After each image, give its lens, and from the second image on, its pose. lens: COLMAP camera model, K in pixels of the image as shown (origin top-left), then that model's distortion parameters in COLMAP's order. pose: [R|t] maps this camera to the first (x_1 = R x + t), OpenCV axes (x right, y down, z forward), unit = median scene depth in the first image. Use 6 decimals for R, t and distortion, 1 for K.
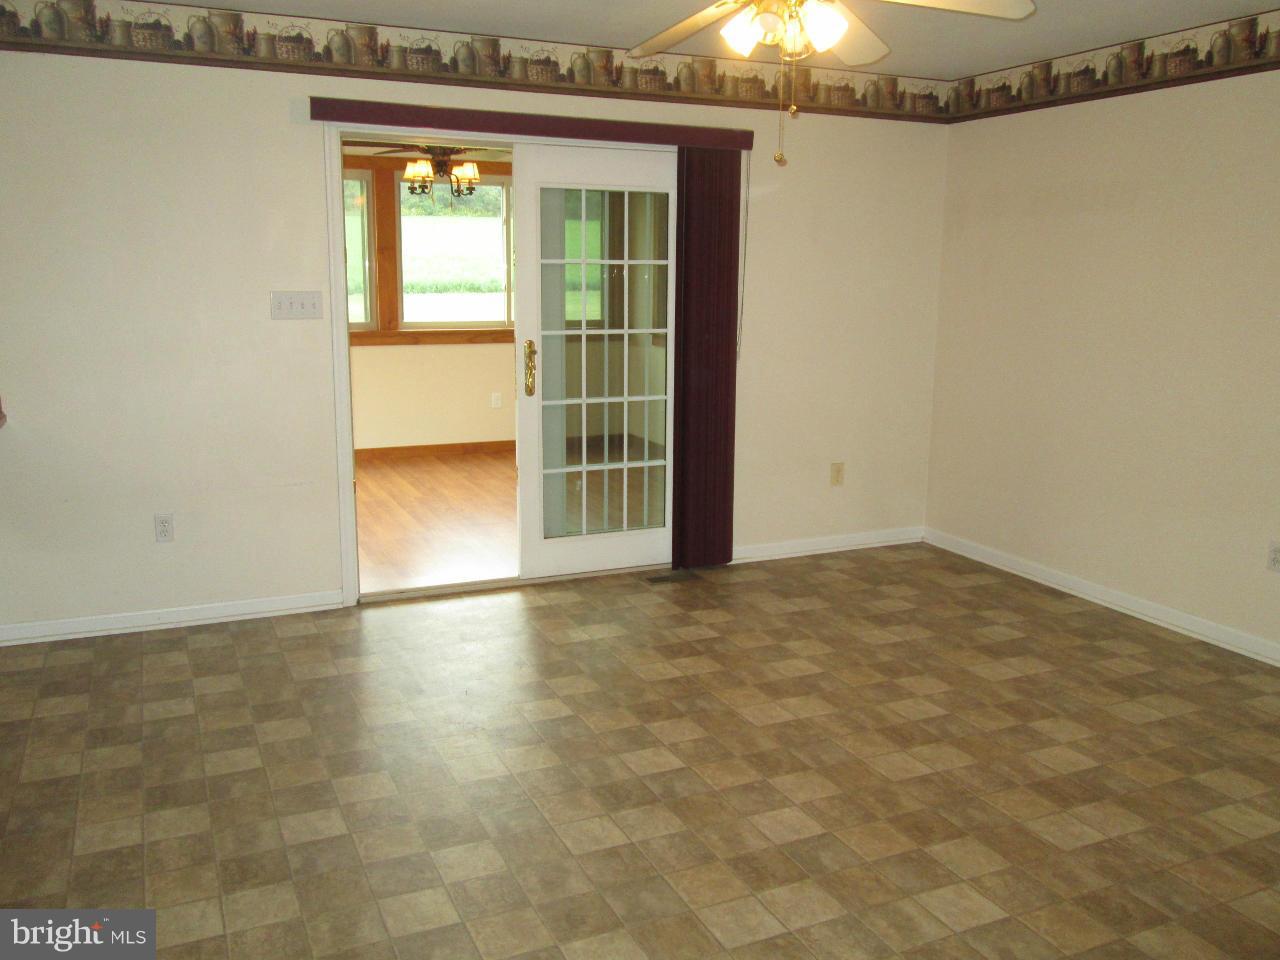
lens RADIAL K [[1078.8, 0, 640.0], [0, 1078.8, 480.0], [0, 0, 1]] dist [-0.002966, -0.008046]
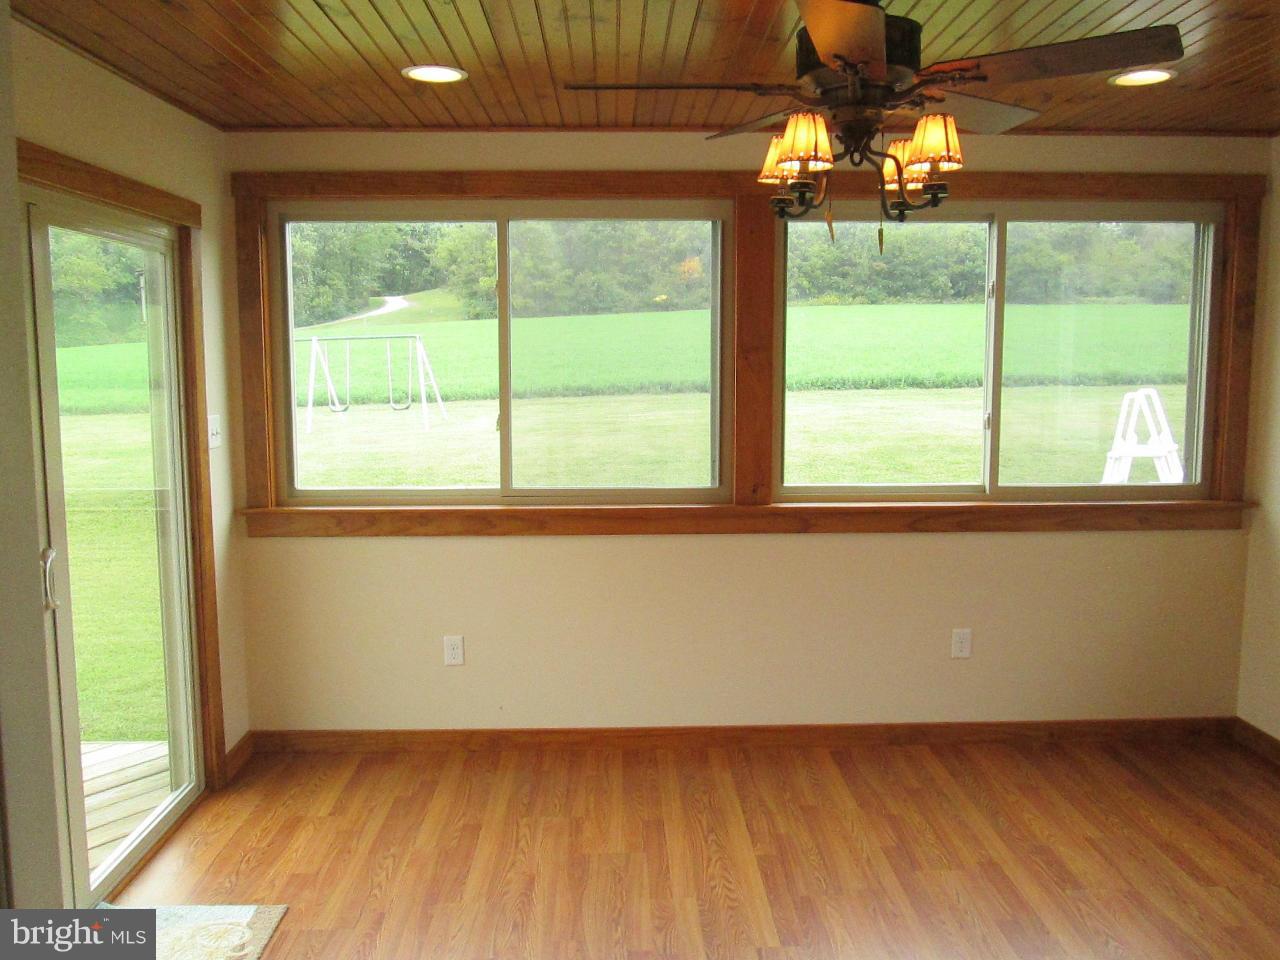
lens RADIAL K [[1078.8, 0, 640.0], [0, 1078.8, 480.0], [0, 0, 1]] dist [-0.002966, -0.008046]
pose [[0.921459, 0.030336, -0.387289, -0.082605], [-0.061121, 0.995851, -0.067418, -0.112298], [0.383637, 0.085794, 0.919490, 0.501592]]
